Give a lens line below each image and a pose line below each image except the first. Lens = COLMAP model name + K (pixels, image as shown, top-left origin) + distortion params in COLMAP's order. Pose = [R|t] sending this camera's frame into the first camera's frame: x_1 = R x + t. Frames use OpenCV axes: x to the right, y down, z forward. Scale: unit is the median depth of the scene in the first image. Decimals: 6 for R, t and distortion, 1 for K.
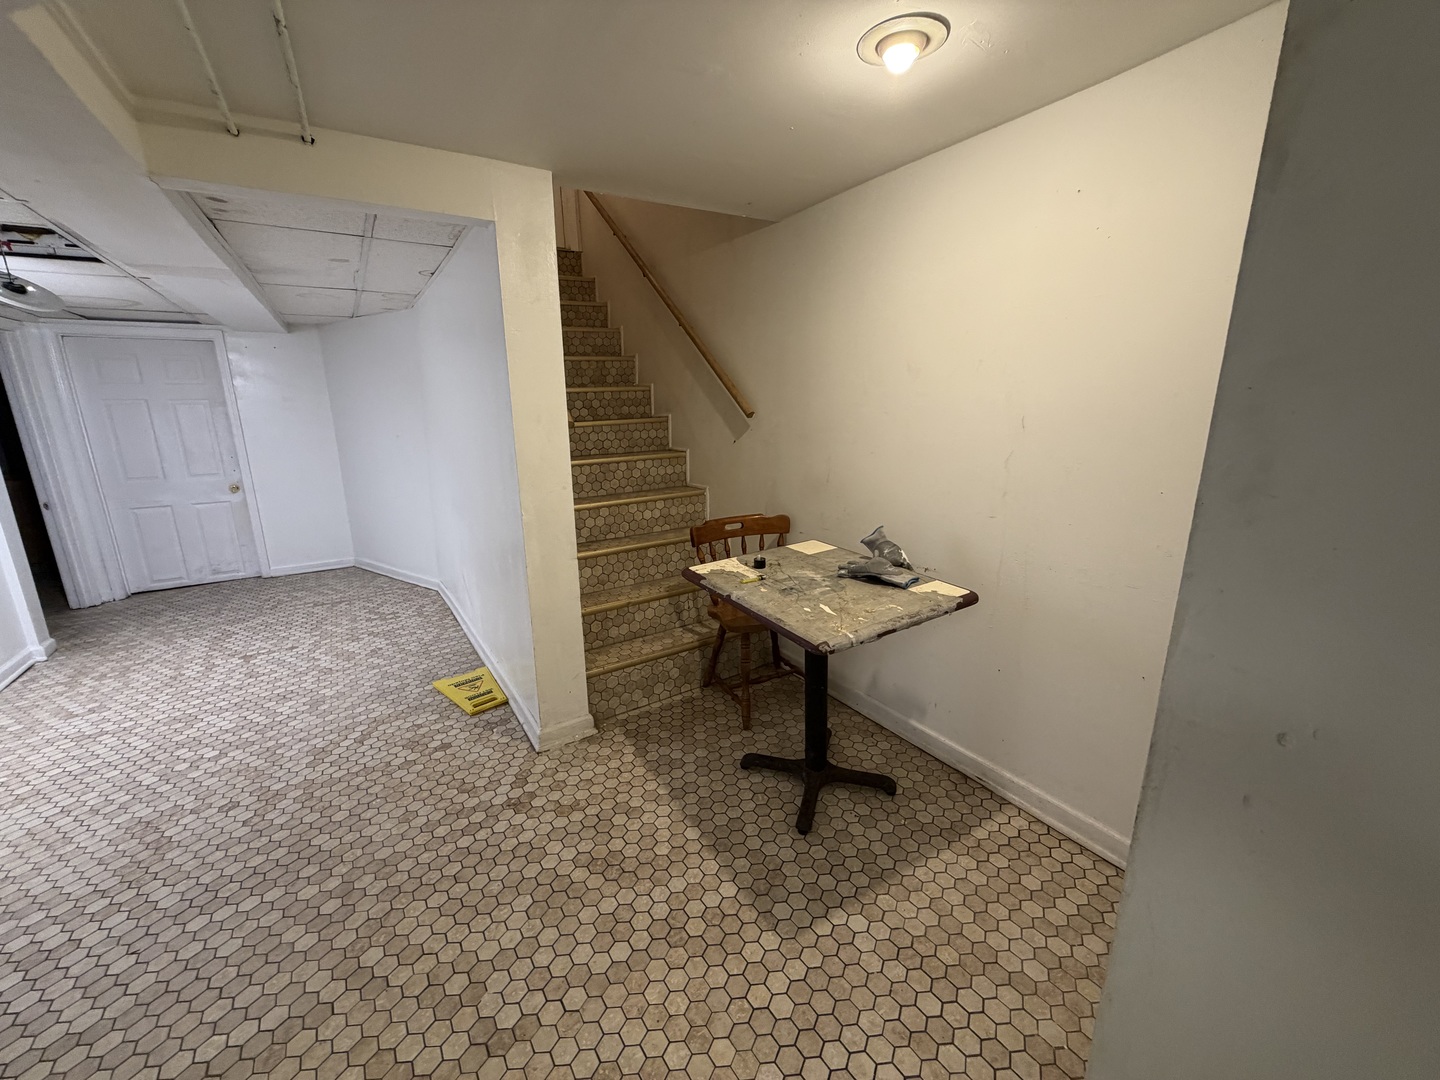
lens RADIAL K [[575.0, 0, 723.9], [0, 575.0, 535.9], [0, 0, 1]] dist [-0.000626, 0.000595]
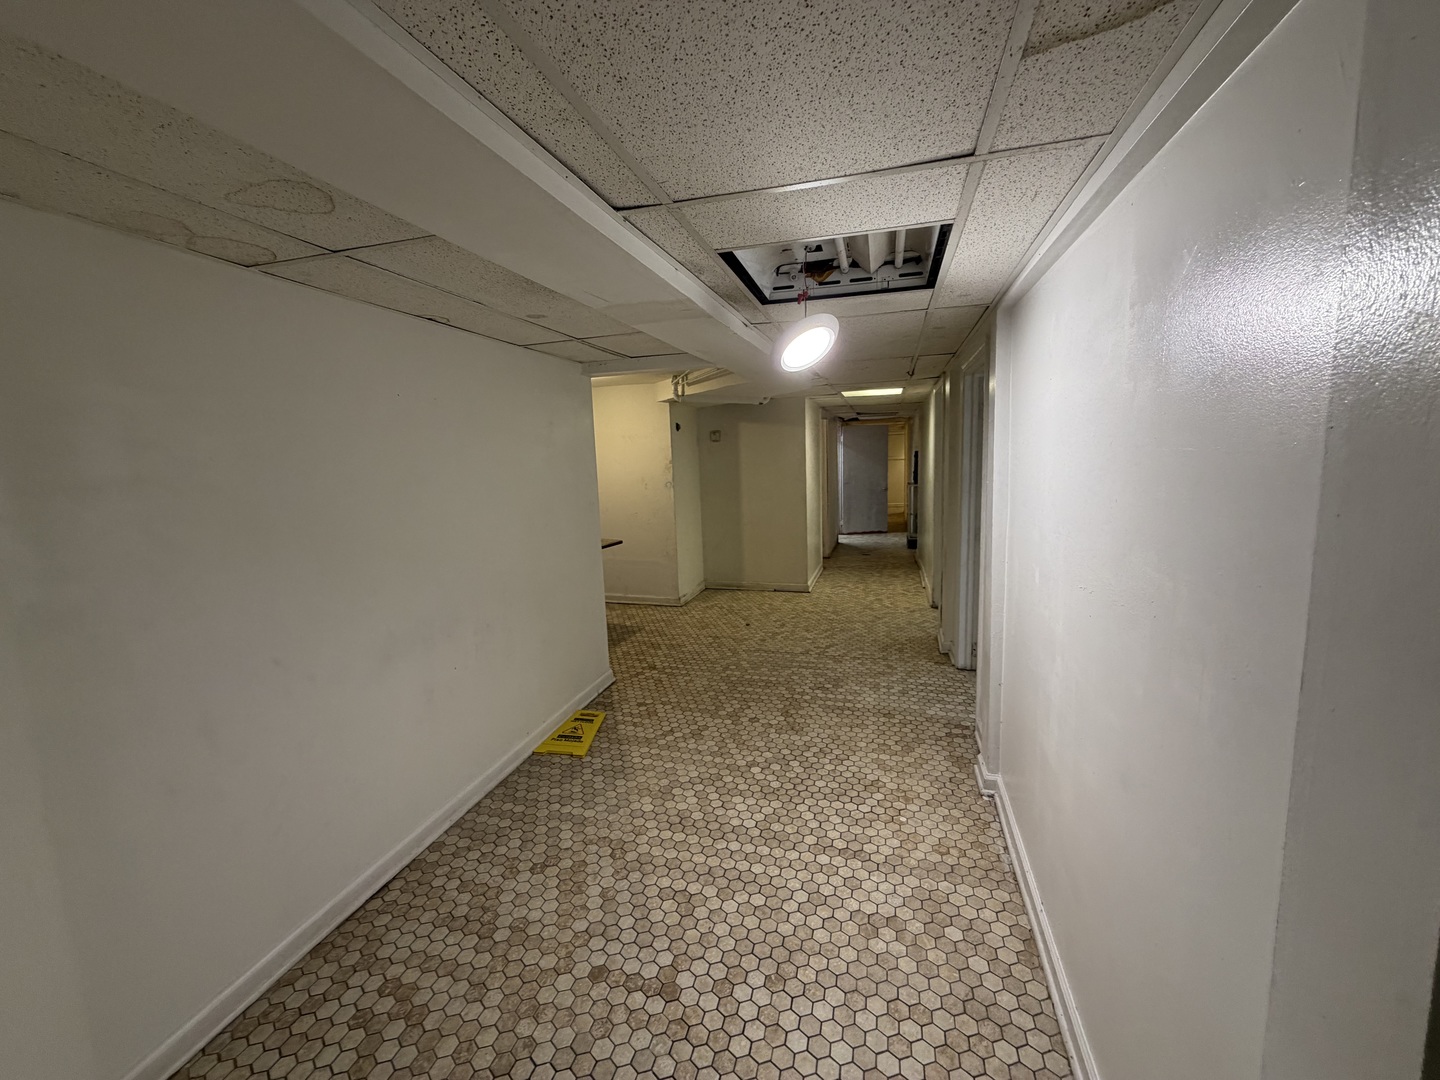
lens RADIAL K [[575.0, 0, 721.8], [0, 575.0, 537.4], [0, 0, 1]] dist [-0.000626, 0.000595]
pose [[-0.656082, -0.066044, 0.751794, -1.474693], [0.216675, 0.937740, 0.271469, -0.327117], [-0.722917, 0.341001, -0.600924, 1.390569]]
